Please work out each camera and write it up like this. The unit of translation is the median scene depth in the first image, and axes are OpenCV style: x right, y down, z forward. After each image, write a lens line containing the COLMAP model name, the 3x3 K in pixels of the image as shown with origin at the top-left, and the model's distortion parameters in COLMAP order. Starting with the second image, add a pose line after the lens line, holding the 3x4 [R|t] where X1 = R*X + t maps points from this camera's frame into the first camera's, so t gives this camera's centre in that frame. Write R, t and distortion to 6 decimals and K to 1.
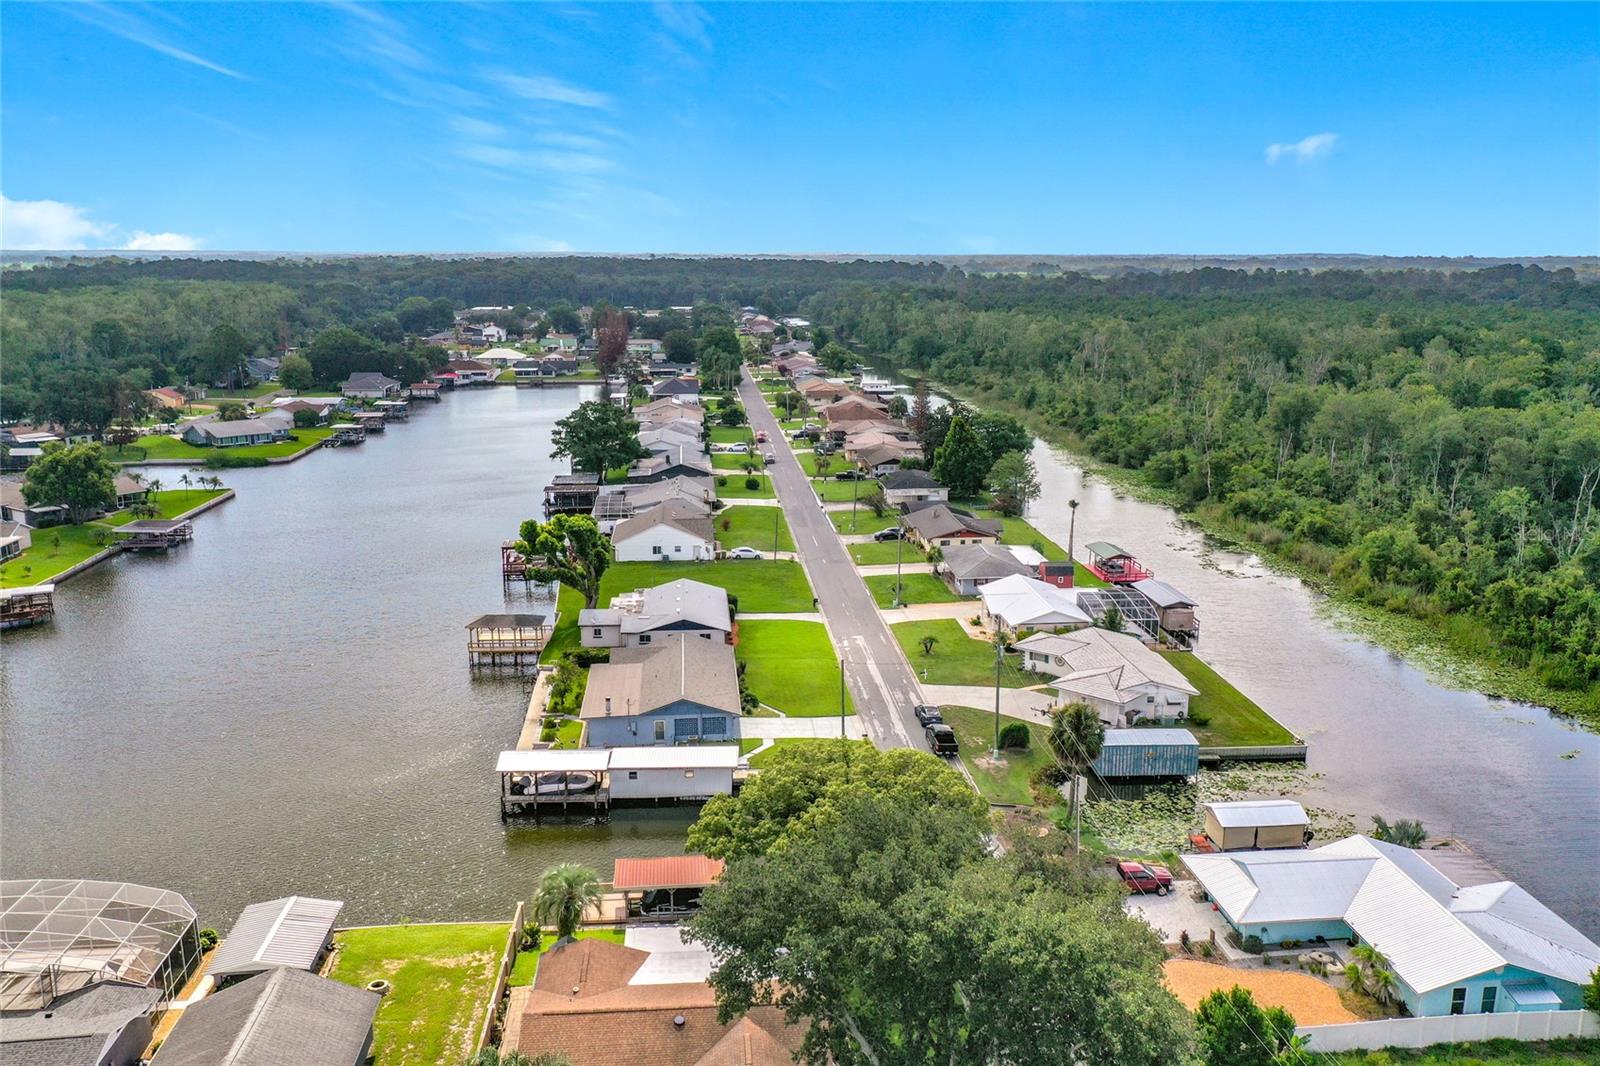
lens RADIAL K [[1314.4, 0, 803.7], [0, 1314.4, 510.5], [0, 0, 1]] dist [-0.025661, -0.000688]
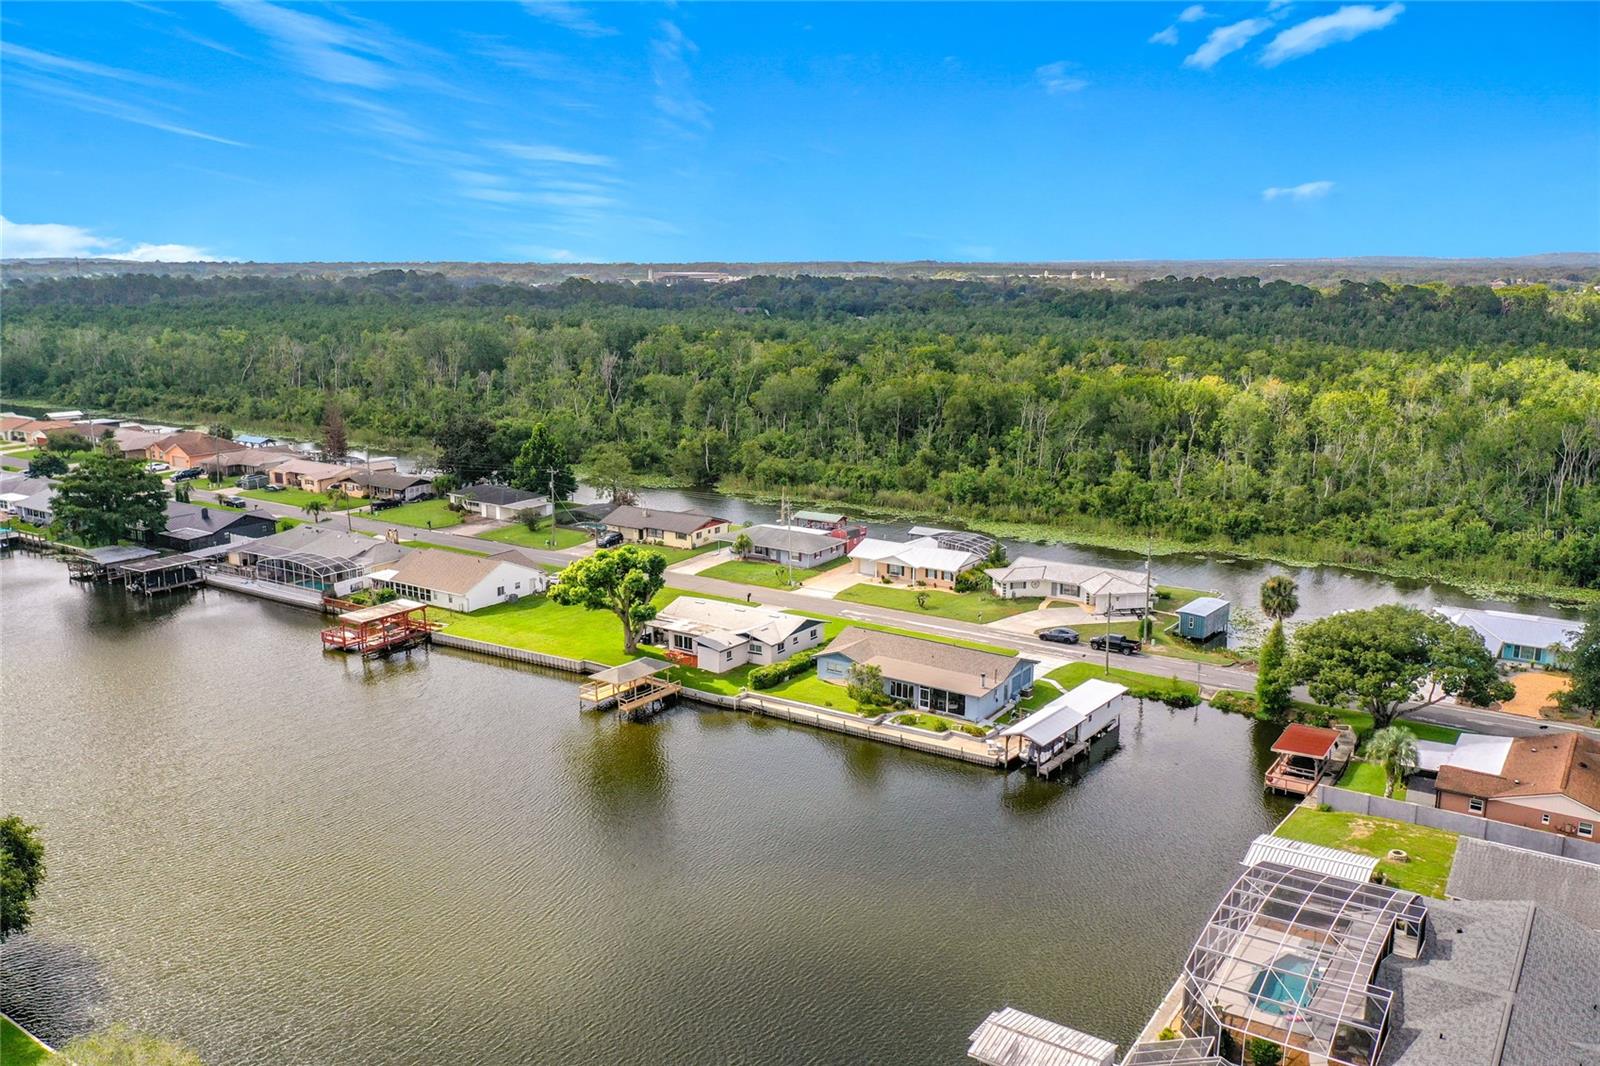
lens RADIAL K [[1295.9, 0, 800.0], [0, 1295.9, 533.0], [0, 0, 1]] dist [-0.015567, -0.003879]
pose [[0.646097, -0.158986, 0.746513, -0.764132], [0.150389, 0.985409, 0.079705, -0.059443], [-0.748293, 0.060770, 0.660579, 0.295540]]
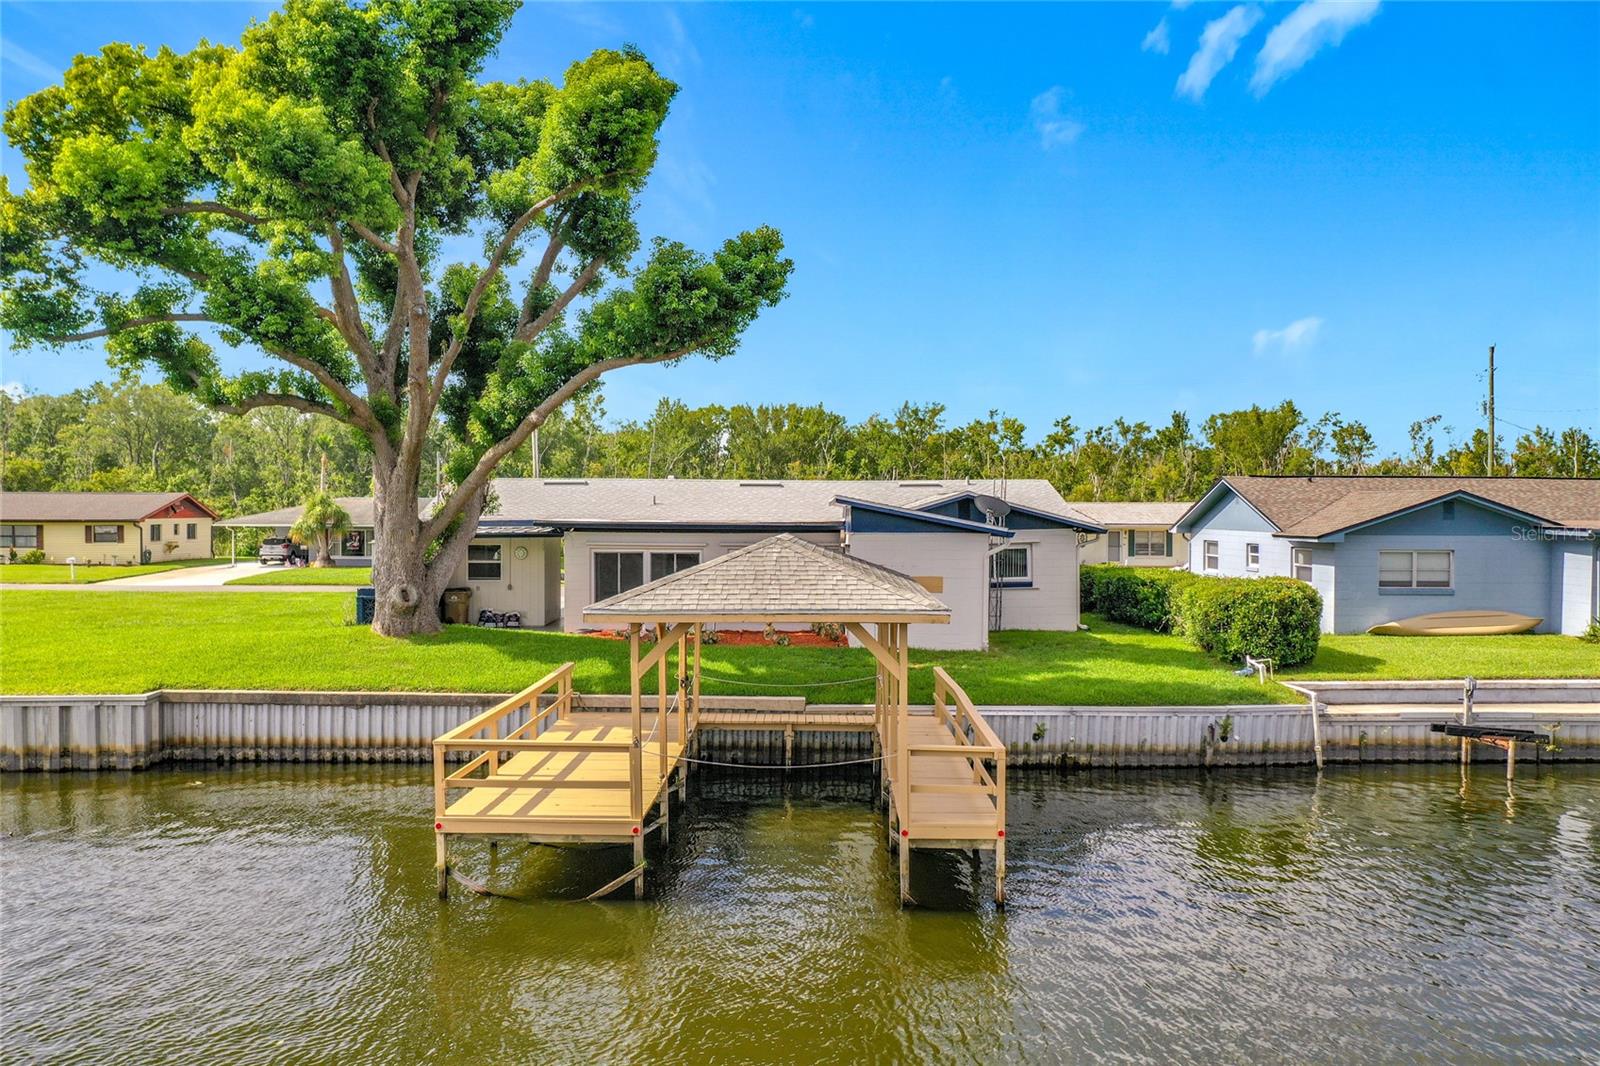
lens RADIAL K [[1271.8, 0, 805.0], [0, 1271.8, 502.8], [0, 0, 1]] dist [0.006467, 0.002841]
pose [[0.083712, 0.005010, 0.996477, -0.331556], [0.191385, 0.981290, -0.021011, 0.076748], [-0.977939, 0.192470, 0.081187, 0.937603]]
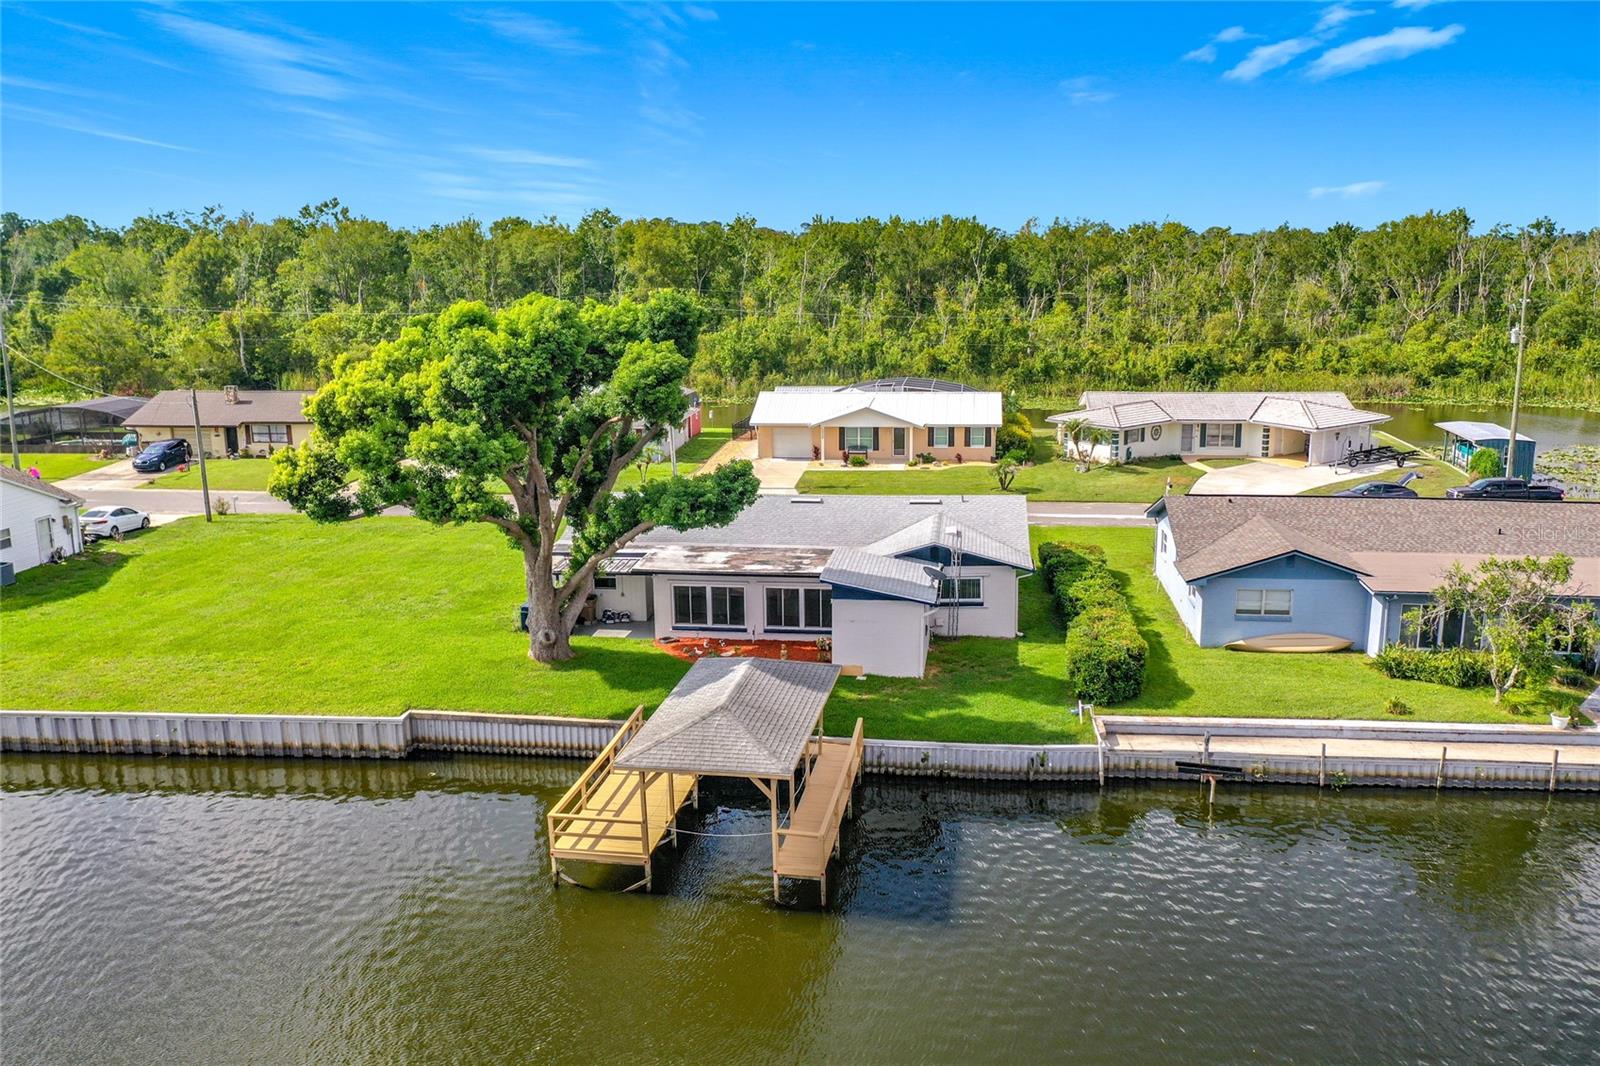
lens RADIAL K [[1314.4, 0, 803.7], [0, 1314.4, 510.5], [0, 0, 1]] dist [-0.025661, -0.000688]
pose [[0.228528, -0.192220, 0.954372, -0.414763], [0.201202, 0.968475, 0.146882, 0.018235], [-0.952519, 0.158455, 0.259999, 0.877178]]
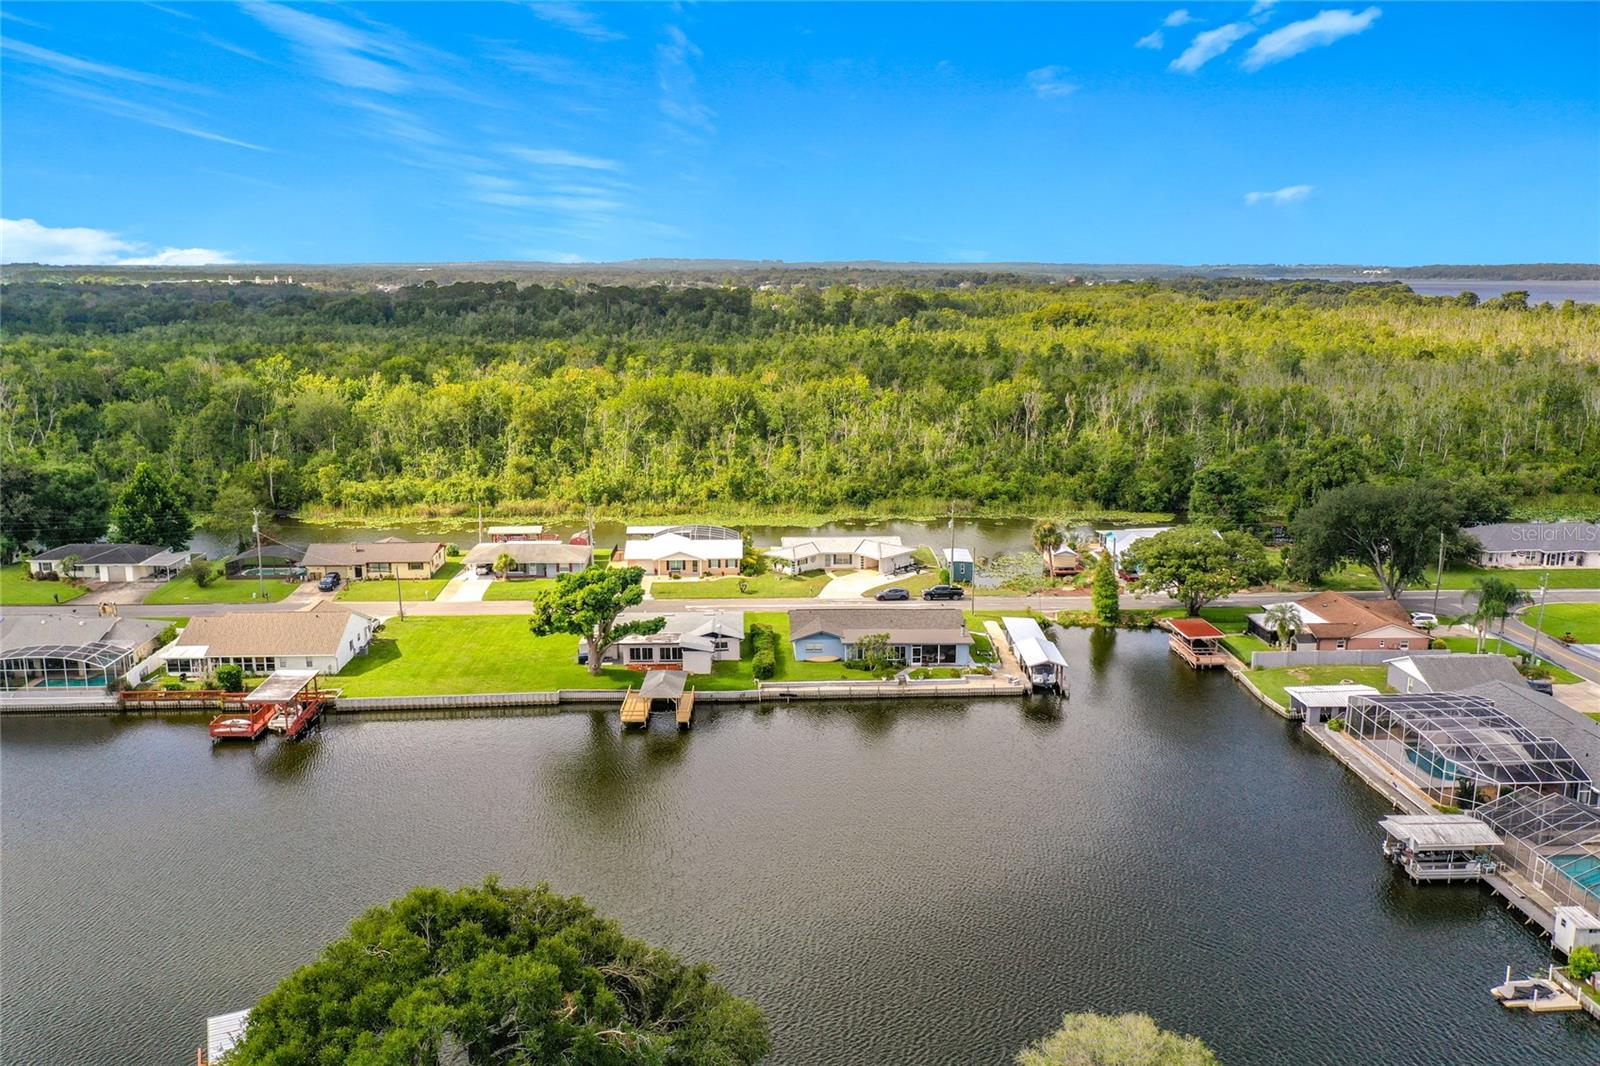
lens RADIAL K [[1291.1, 0, 802.7], [0, 1291.1, 481.8], [0, 0, 1]] dist [-0.001291, -0.002791]
pose [[0.058718, -0.166602, 0.984274, -1.024423], [0.193530, 0.969170, 0.152500, -0.160322], [-0.979336, 0.181532, 0.089150, 0.760627]]
